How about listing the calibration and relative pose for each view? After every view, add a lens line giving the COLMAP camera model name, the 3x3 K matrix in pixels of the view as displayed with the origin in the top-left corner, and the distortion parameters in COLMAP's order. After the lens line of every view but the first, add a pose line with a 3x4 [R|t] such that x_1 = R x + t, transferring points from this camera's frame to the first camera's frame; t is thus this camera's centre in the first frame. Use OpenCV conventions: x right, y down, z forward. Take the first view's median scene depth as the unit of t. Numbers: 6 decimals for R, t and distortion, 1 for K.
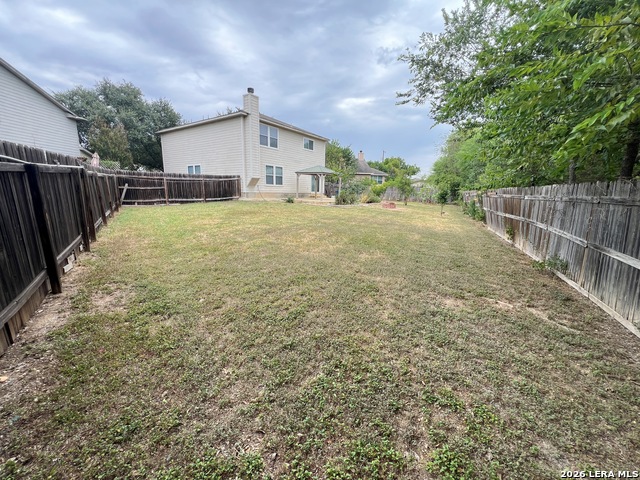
lens RADIAL K [[253.2, 0, 320.0], [0, 253.2, 240.0], [0, 0, 1]] dist [-0.000877, -0.000262]
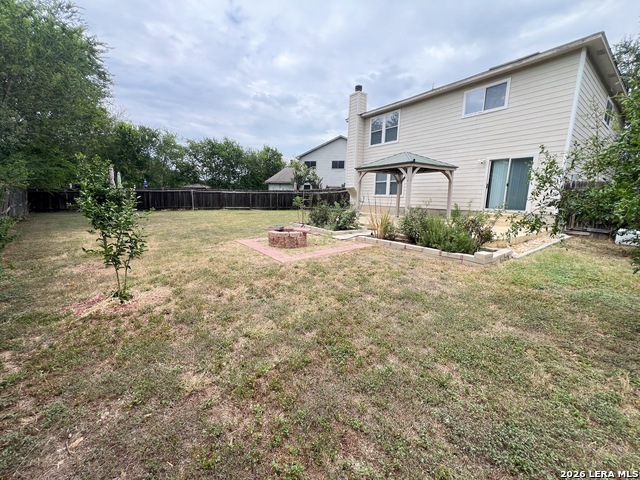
lens RADIAL K [[253.2, 0, 320.0], [0, 253.2, 240.0], [0, 0, 1]] dist [-0.000877, -0.000262]
pose [[-0.335061, 0.132404, -0.932847, 0.446419], [-0.212421, 0.953971, 0.211700, -0.170517], [0.917938, 0.269089, -0.291513, 0.871374]]
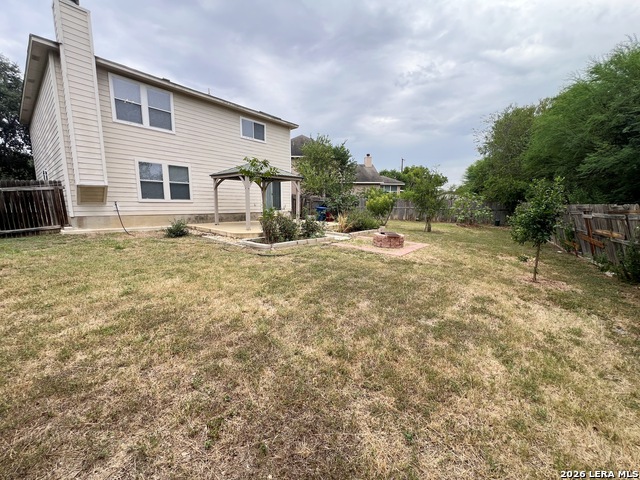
lens RADIAL K [[253.2, 0, 320.0], [0, 253.2, 240.0], [0, 0, 1]] dist [-0.000877, -0.000262]
pose [[0.995792, -0.005605, -0.091475, 0.148965], [0.000264, 0.998299, -0.058302, -0.085271], [0.091646, 0.058032, 0.994099, 0.419585]]
